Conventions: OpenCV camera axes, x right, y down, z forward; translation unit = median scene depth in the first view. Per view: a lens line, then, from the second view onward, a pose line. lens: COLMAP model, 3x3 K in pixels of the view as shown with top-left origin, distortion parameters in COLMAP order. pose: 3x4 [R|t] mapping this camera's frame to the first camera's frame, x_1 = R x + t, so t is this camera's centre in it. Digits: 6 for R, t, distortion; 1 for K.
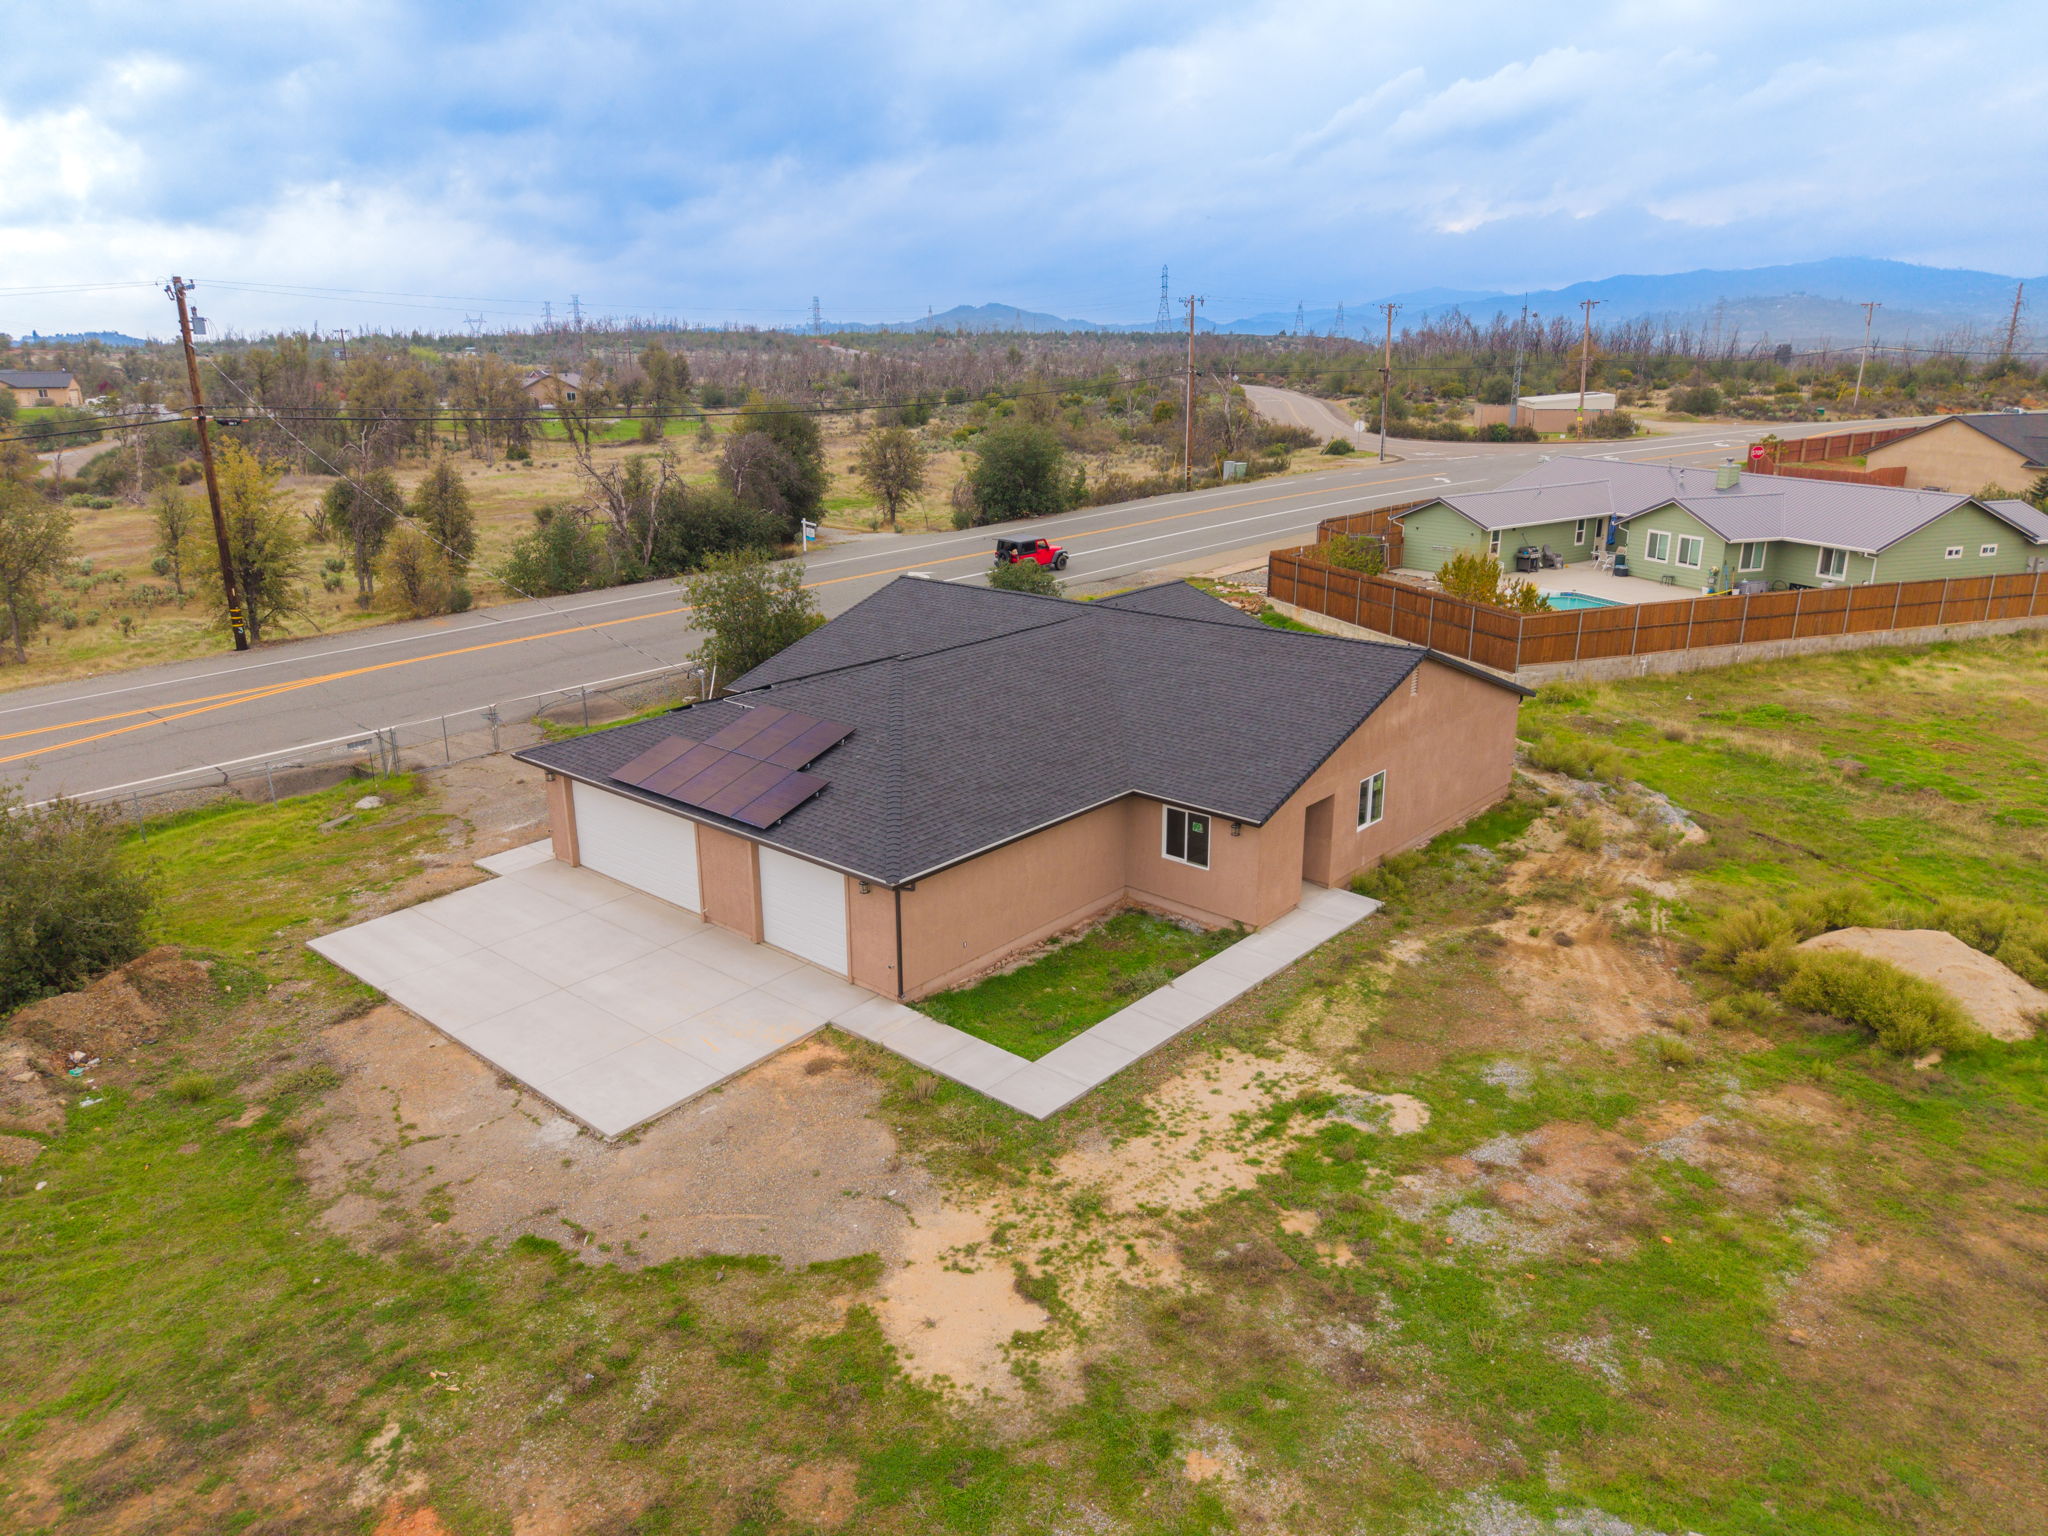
lens RADIAL K [[1369.5, 0, 1024.0], [0, 1369.5, 768.0], [0, 0, 1]] dist [0.007548, -0.006941]
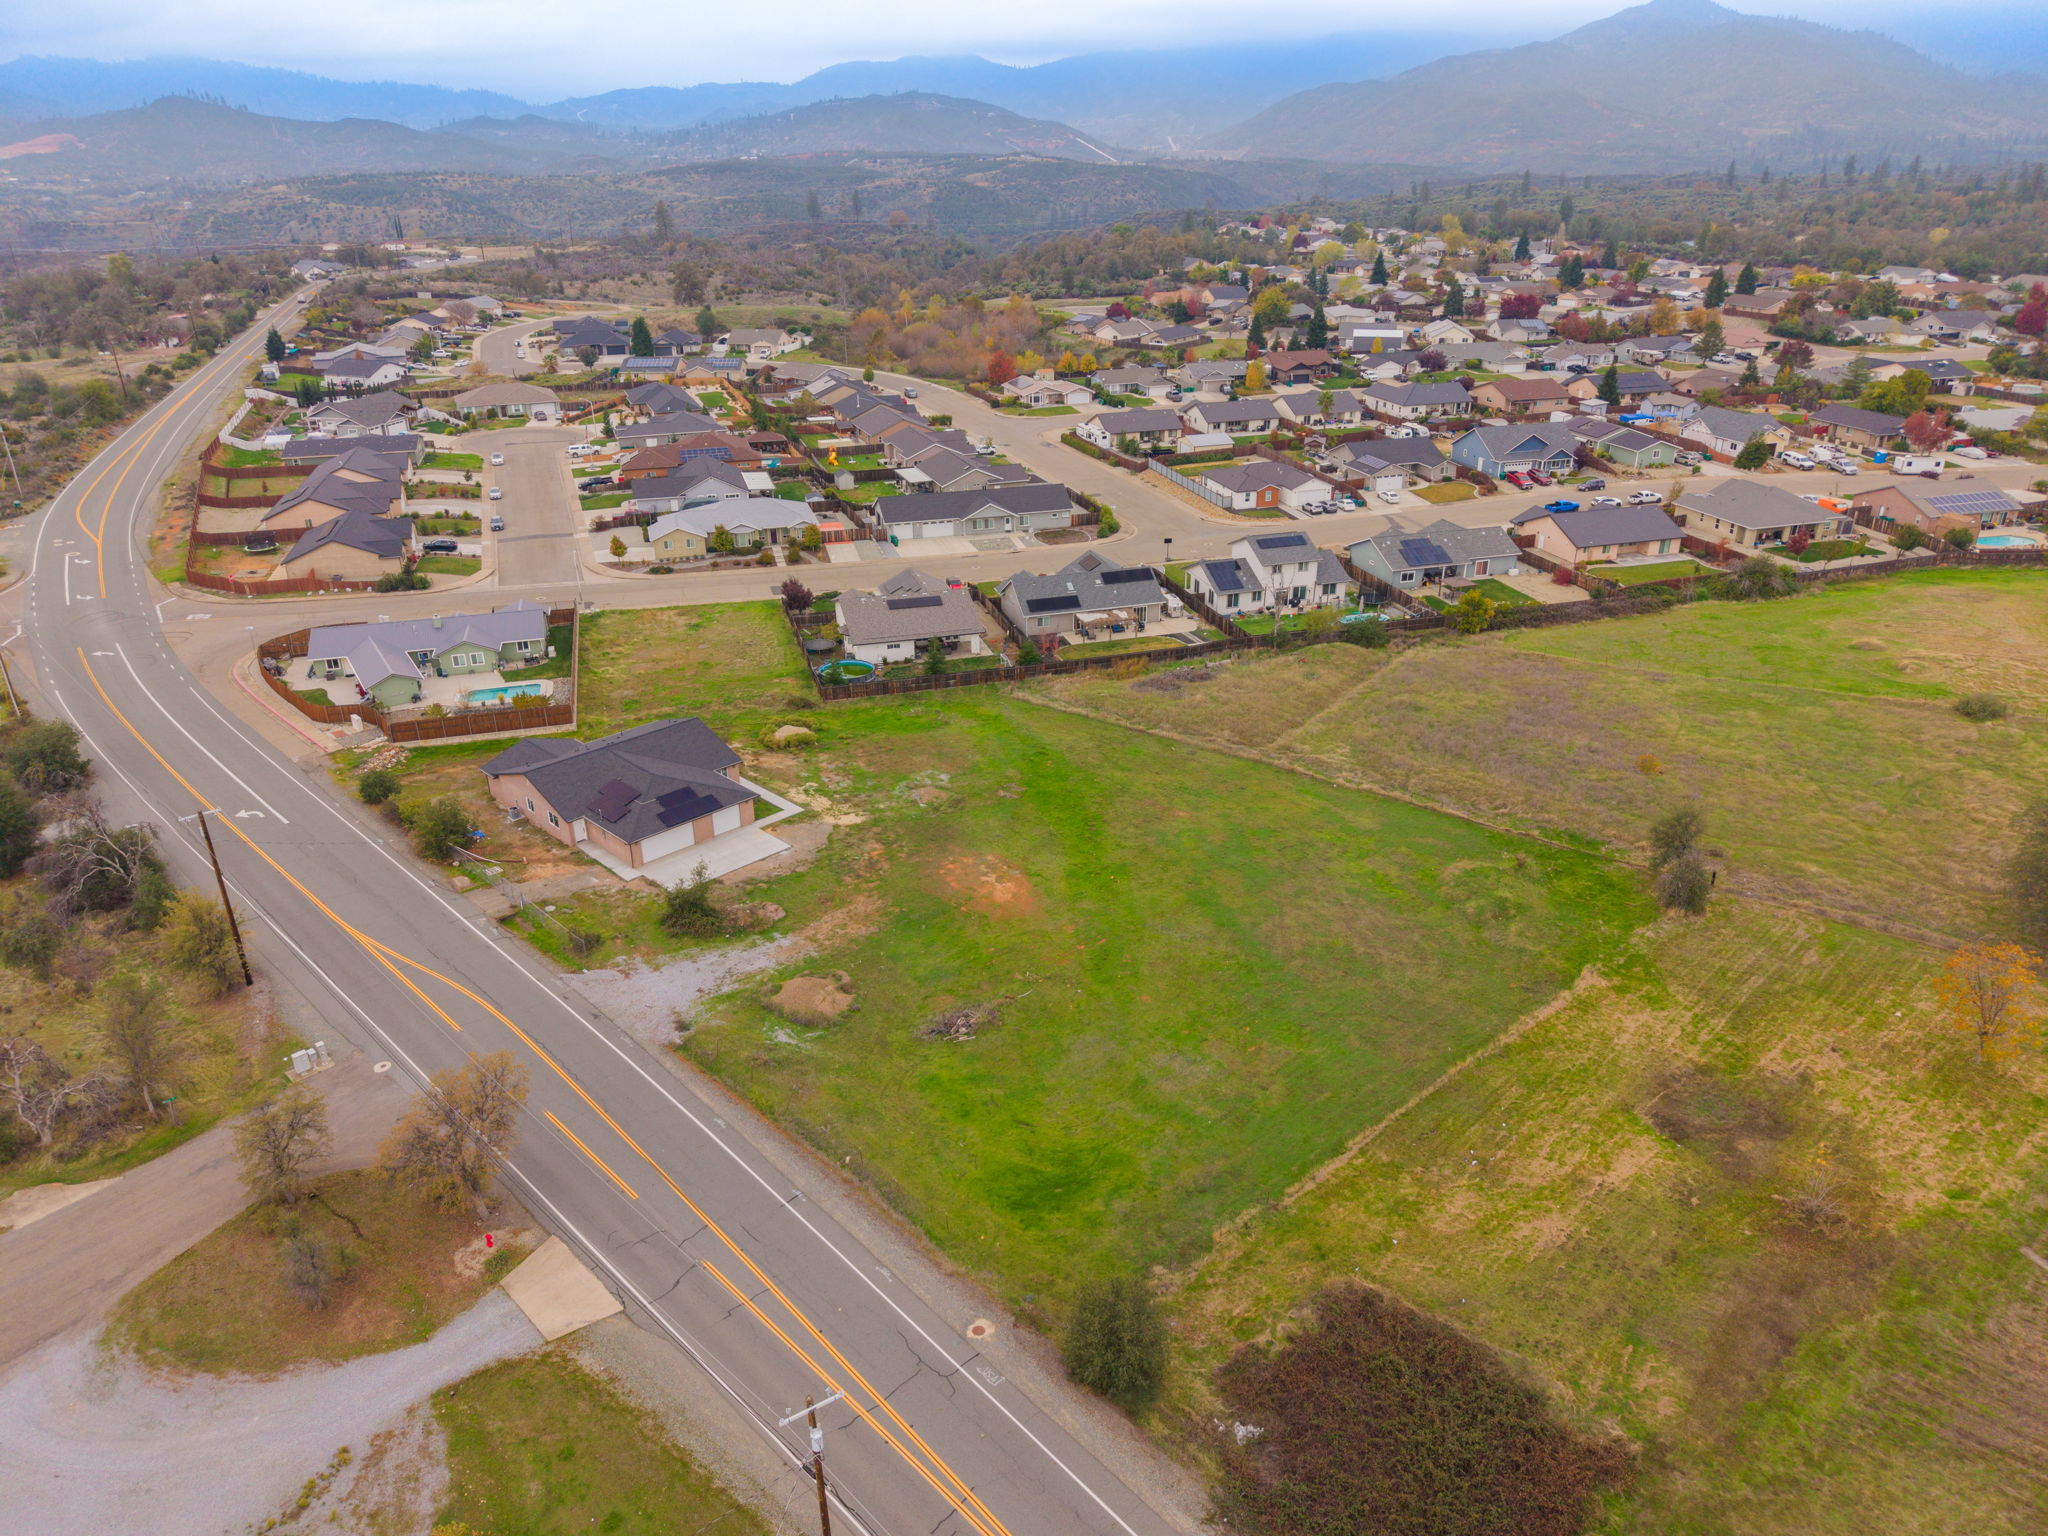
lens RADIAL K [[1369.5, 0, 1024.0], [0, 1369.5, 768.0], [0, 0, 1]] dist [0.007548, -0.006941]
pose [[0.065414, -0.410152, 0.909668, -4.459115], [0.297292, 0.878233, 0.374600, -1.554852], [-0.952543, 0.245933, 0.179383, -0.820339]]
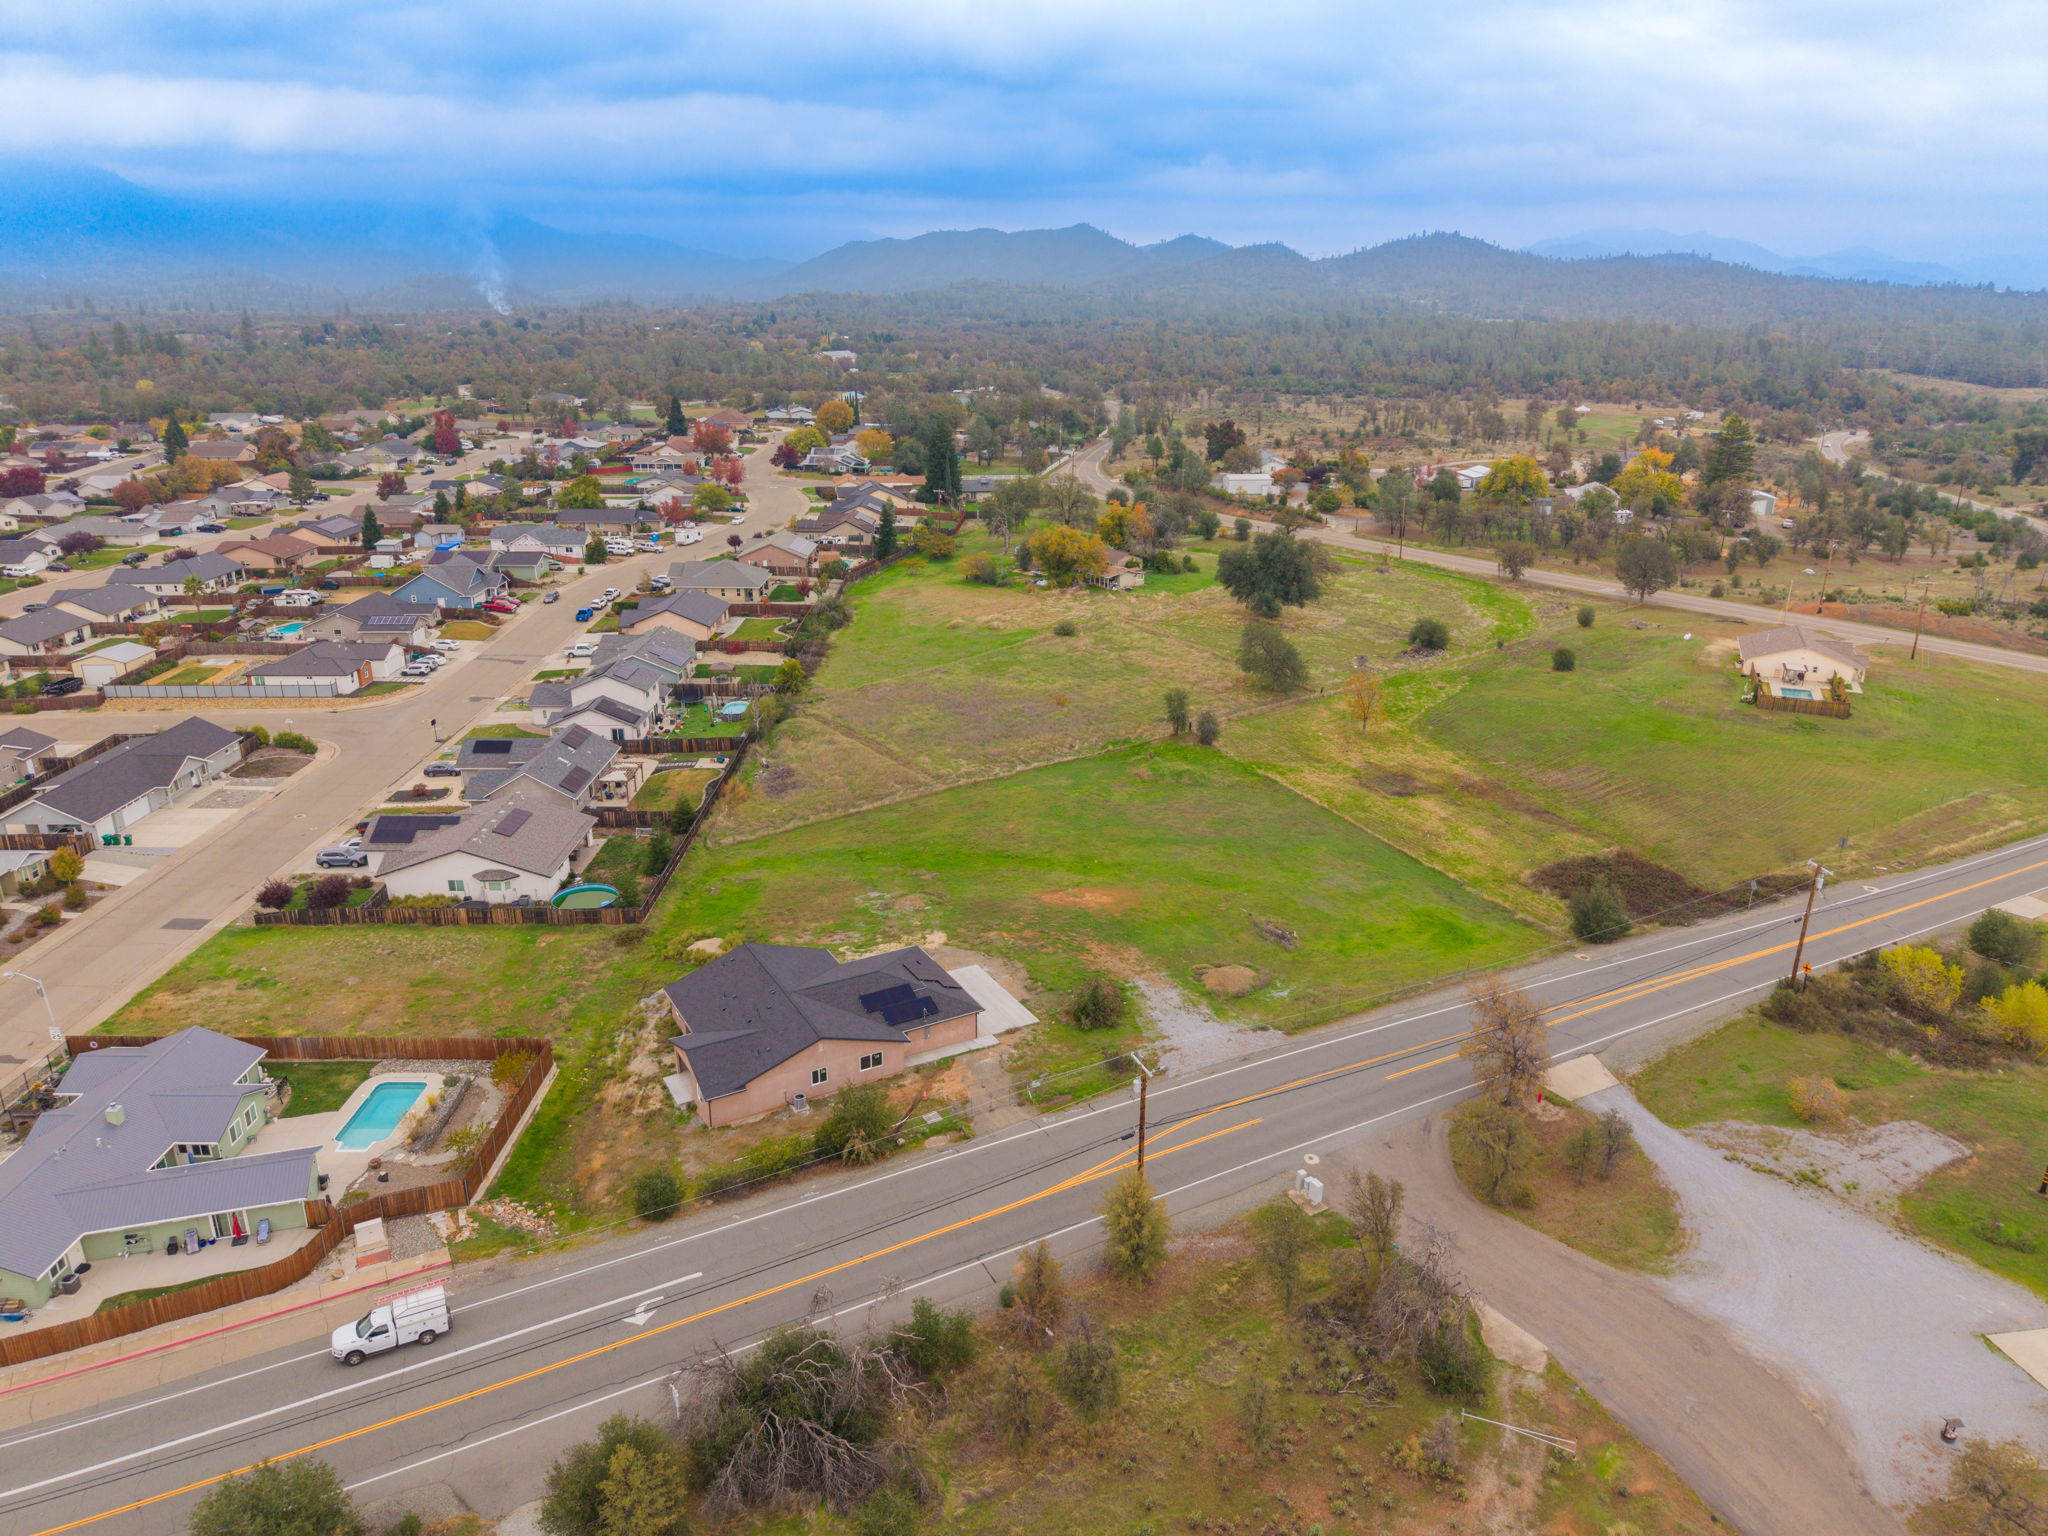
lens RADIAL K [[1369.5, 0, 1024.0], [0, 1369.5, 768.0], [0, 0, 1]] dist [0.007548, -0.006941]
pose [[-0.940882, -0.109019, 0.320713, -1.947192], [0.101226, 0.813039, 0.573342, -3.182845], [-0.323257, 0.571912, -0.753937, 4.172893]]
